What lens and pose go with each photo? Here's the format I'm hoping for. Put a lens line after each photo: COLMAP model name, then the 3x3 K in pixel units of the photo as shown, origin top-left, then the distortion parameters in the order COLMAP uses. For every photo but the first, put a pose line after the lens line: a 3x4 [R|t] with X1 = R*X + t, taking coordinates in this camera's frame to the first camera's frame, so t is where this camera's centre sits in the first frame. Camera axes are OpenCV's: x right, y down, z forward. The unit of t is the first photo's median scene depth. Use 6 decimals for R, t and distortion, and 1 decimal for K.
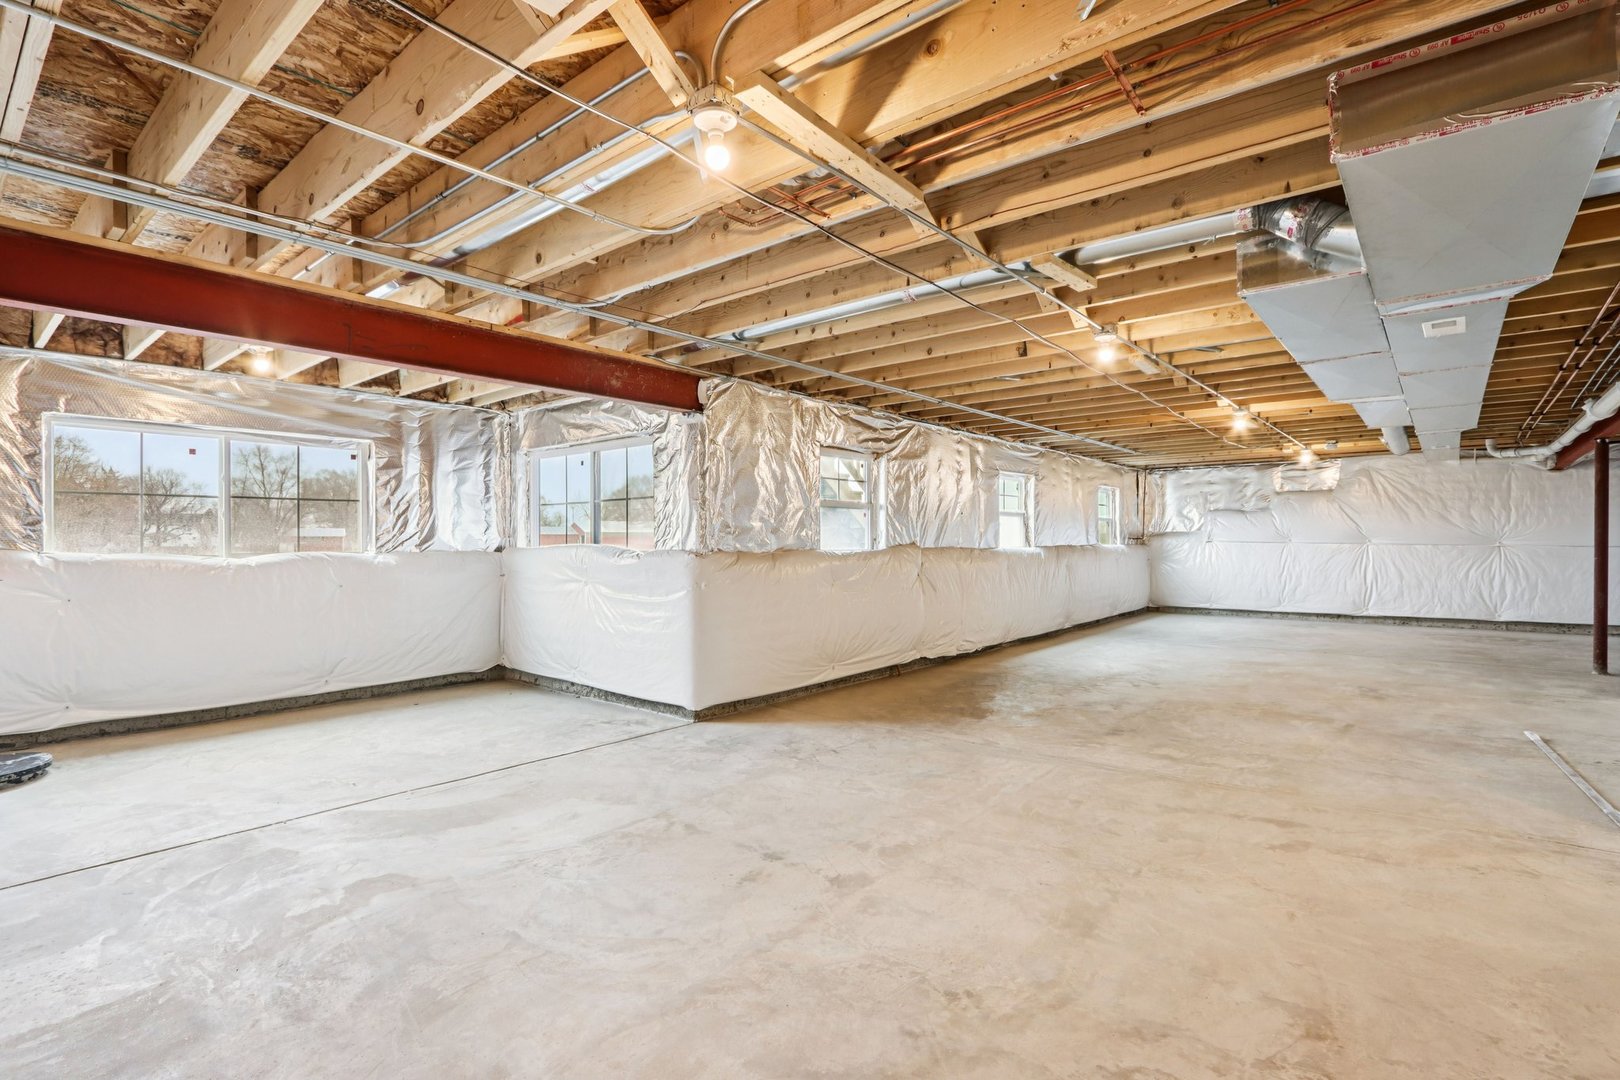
lens RADIAL K [[761.6, 0, 812.0], [0, 761.6, 537.8], [0, 0, 1]] dist [-0.000379, 0.000807]
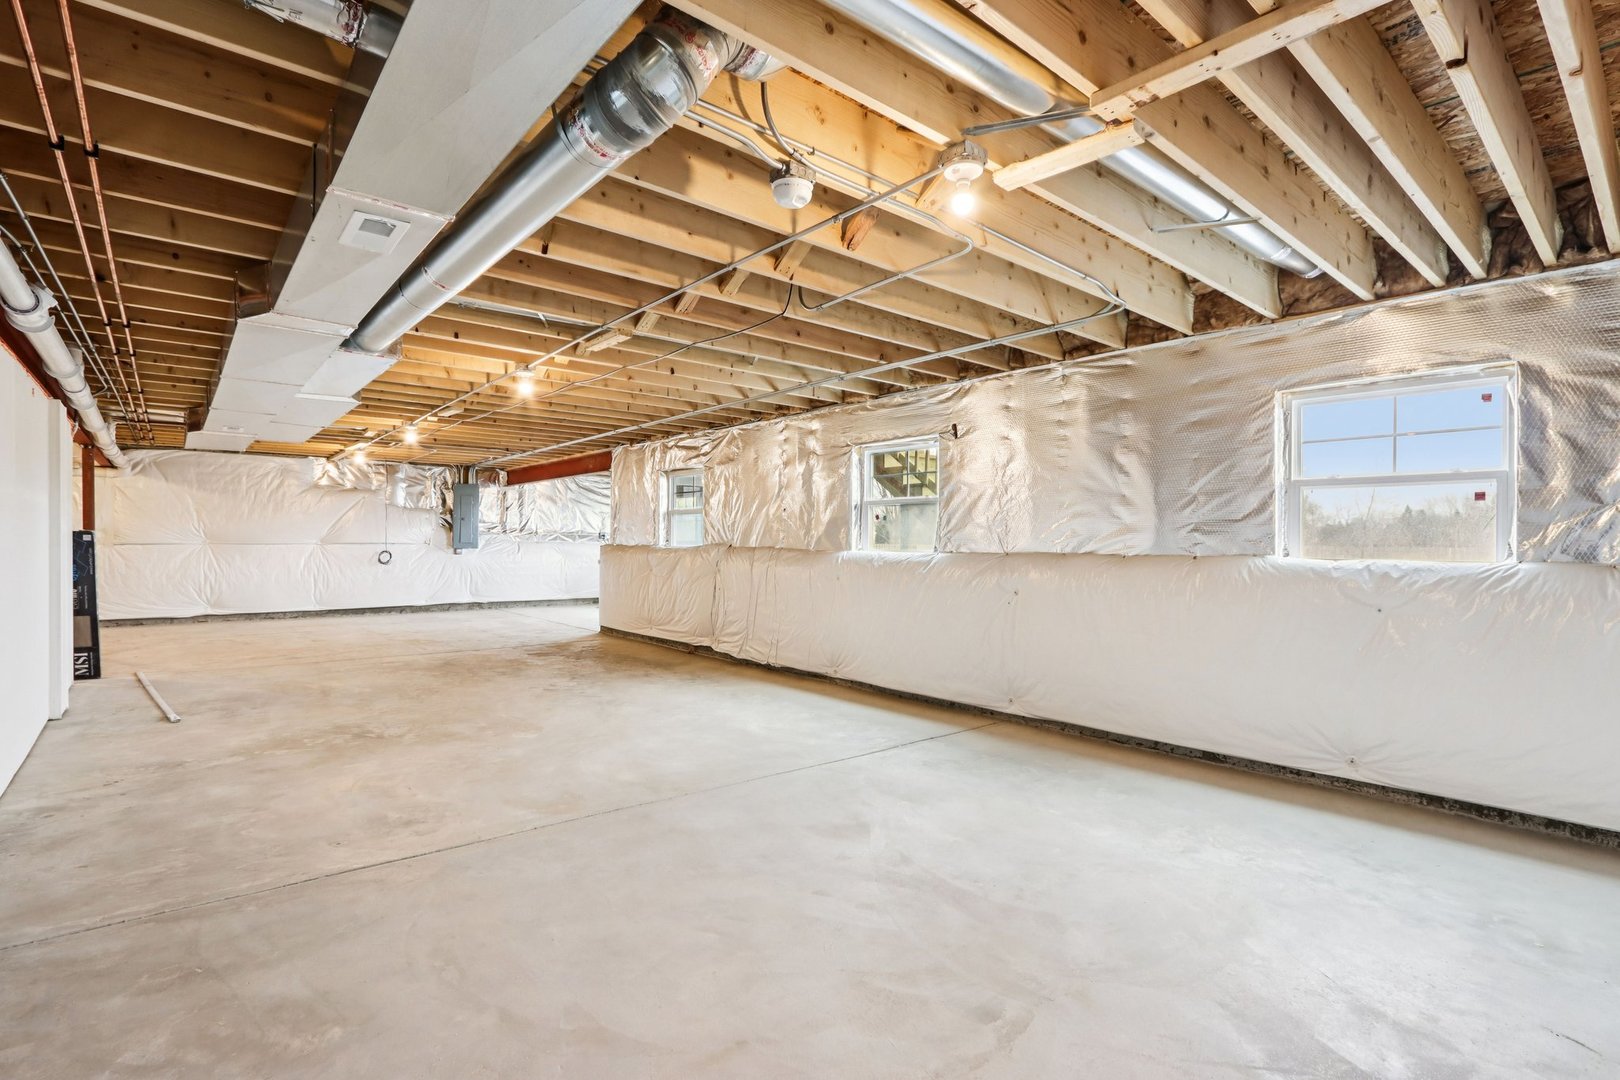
lens RADIAL K [[761.6, 0, 812.0], [0, 761.6, 537.8], [0, 0, 1]] dist [-0.000379, 0.000807]
pose [[-0.171174, 0.002411, -0.985238, 1.183479], [0.006043, 0.999981, 0.001397, -0.000104], [0.985222, -0.005715, -0.171186, 1.315441]]
